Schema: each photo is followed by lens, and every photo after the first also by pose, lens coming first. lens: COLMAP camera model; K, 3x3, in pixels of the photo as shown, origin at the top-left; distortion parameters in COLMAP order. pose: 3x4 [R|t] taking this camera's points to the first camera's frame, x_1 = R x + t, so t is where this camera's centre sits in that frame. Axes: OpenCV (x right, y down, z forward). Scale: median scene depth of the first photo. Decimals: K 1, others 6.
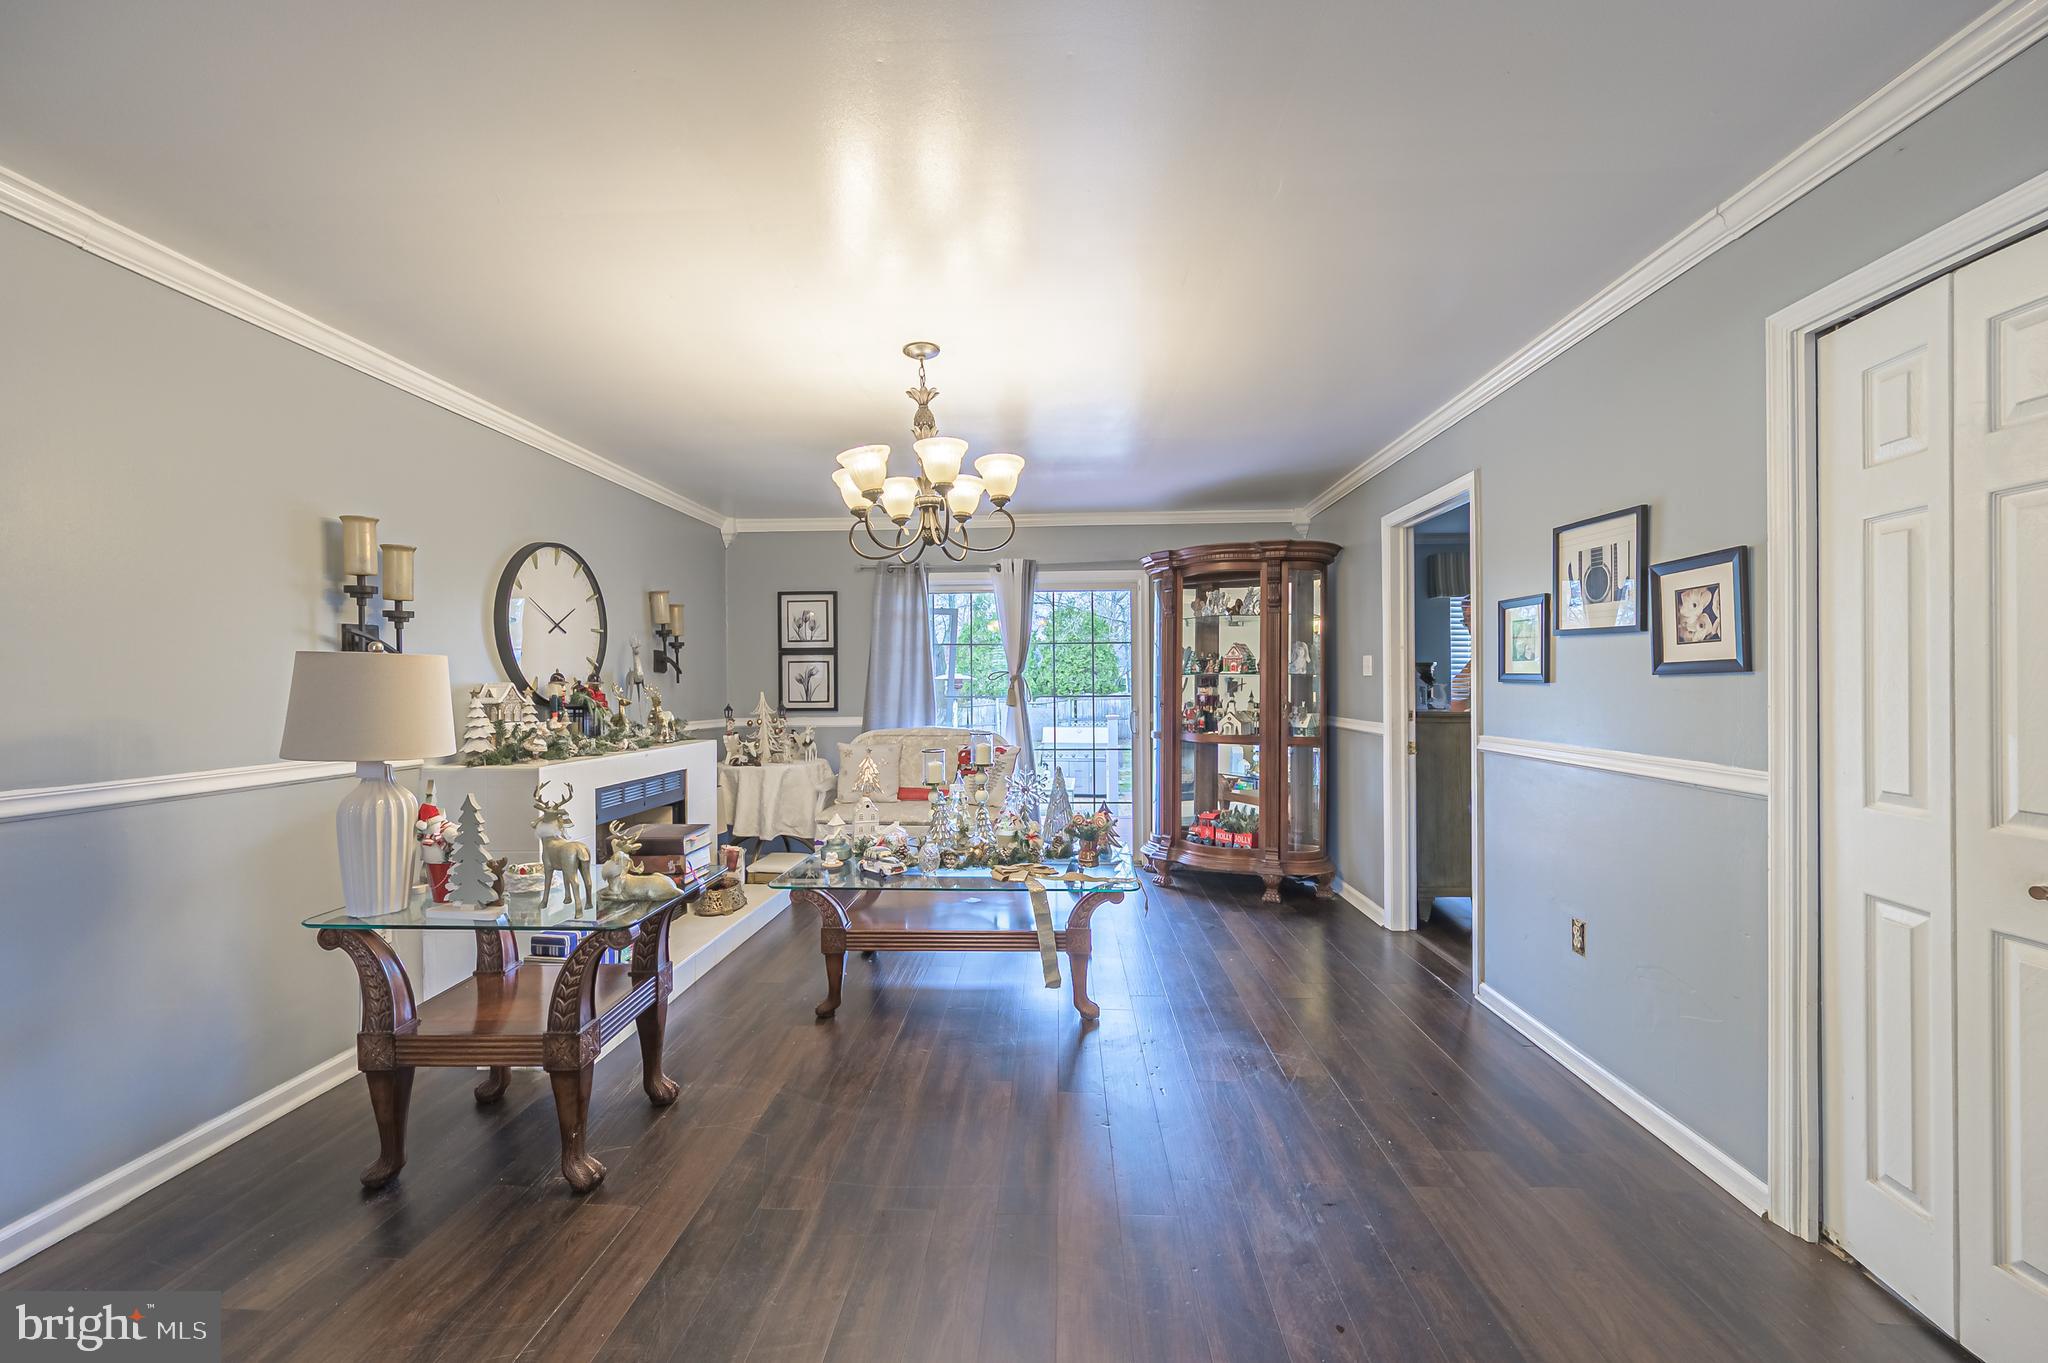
lens RADIAL K [[806.7, 0, 1021.6], [0, 806.7, 685.0], [0, 0, 1]] dist [0.000139, -0.000176]
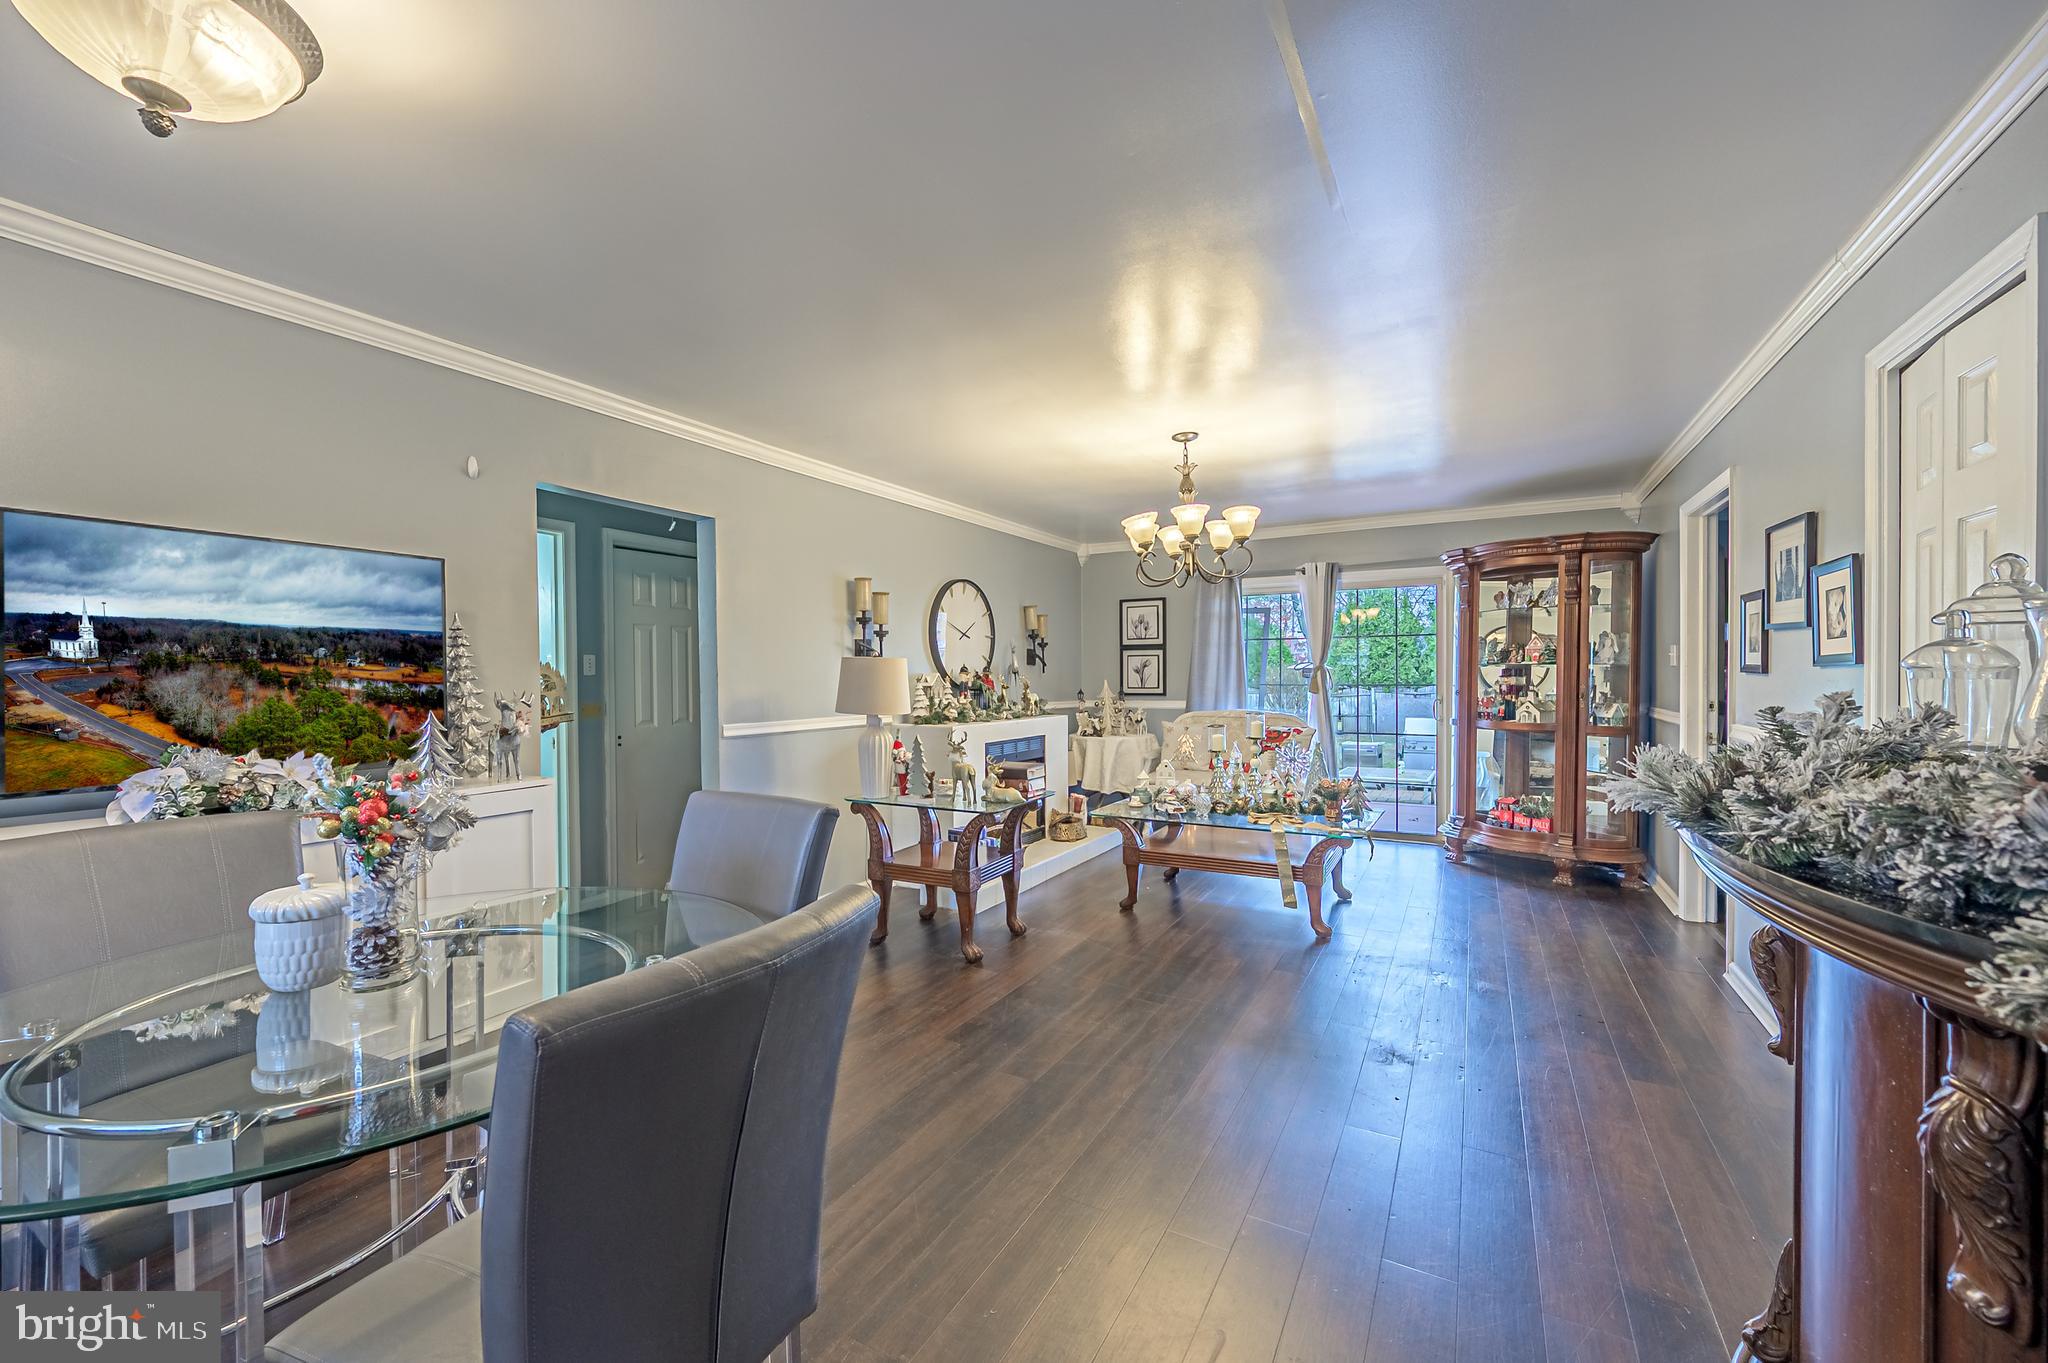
lens RADIAL K [[806.7, 0, 1021.6], [0, 806.7, 685.0], [0, 0, 1]] dist [0.000139, -0.000176]
pose [[0.894016, 0.006752, -0.447984, 0.196206], [-0.000564, 0.999903, 0.013946, -0.001433], [0.448034, -0.012215, 0.893933, -0.299793]]
